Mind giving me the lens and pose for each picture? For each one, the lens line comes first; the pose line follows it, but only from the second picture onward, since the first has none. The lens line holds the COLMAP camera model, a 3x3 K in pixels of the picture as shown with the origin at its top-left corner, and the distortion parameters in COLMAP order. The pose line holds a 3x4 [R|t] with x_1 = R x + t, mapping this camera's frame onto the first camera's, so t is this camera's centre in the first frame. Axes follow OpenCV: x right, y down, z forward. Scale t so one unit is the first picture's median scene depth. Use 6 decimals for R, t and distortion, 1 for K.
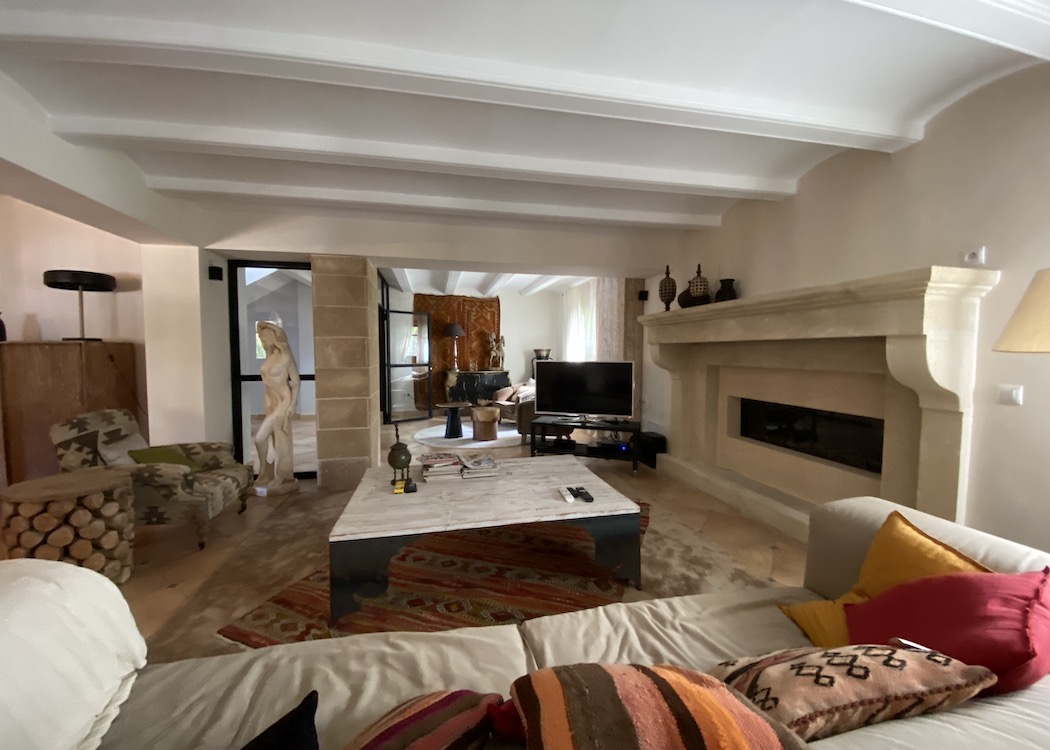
lens RADIAL K [[429.4, 0, 531.0], [0, 429.4, 370.0], [0, 0, 1]] dist [-0.007033, -0.001205]
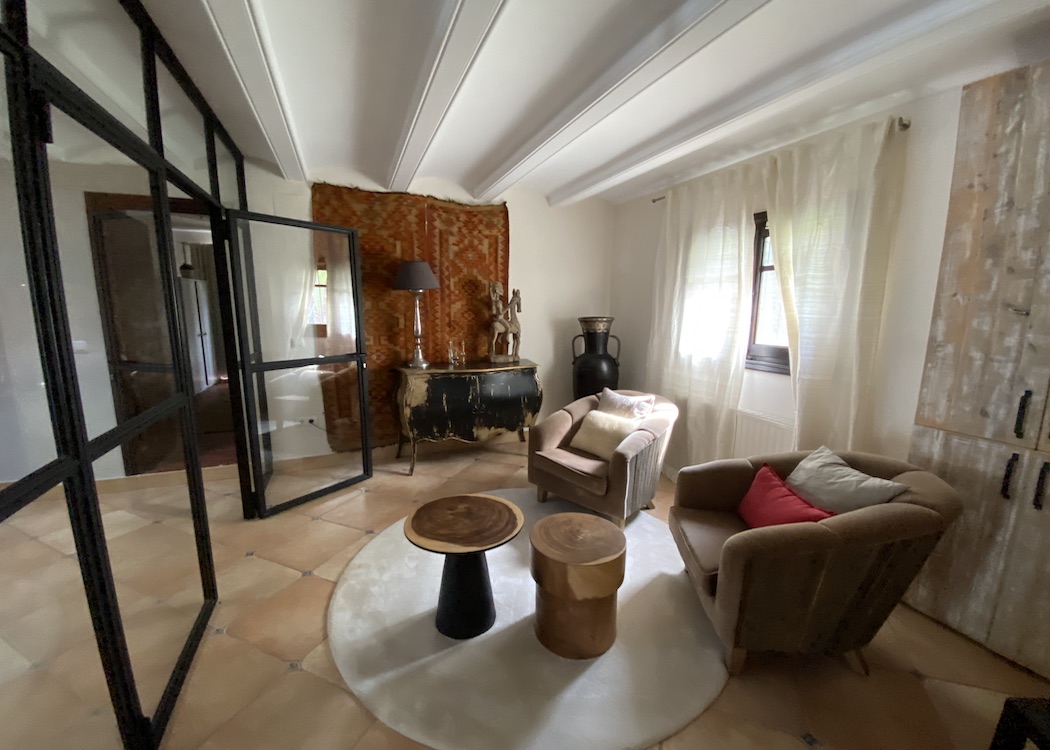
lens RADIAL K [[429.4, 0, 521.9], [0, 429.4, 384.1], [0, 0, 1]] dist [-0.007033, -0.001205]
pose [[0.987053, -0.020798, 0.159042, -0.140170], [0.000567, 0.992004, 0.126202, -0.036348], [-0.160395, -0.124478, 0.979173, 0.530786]]
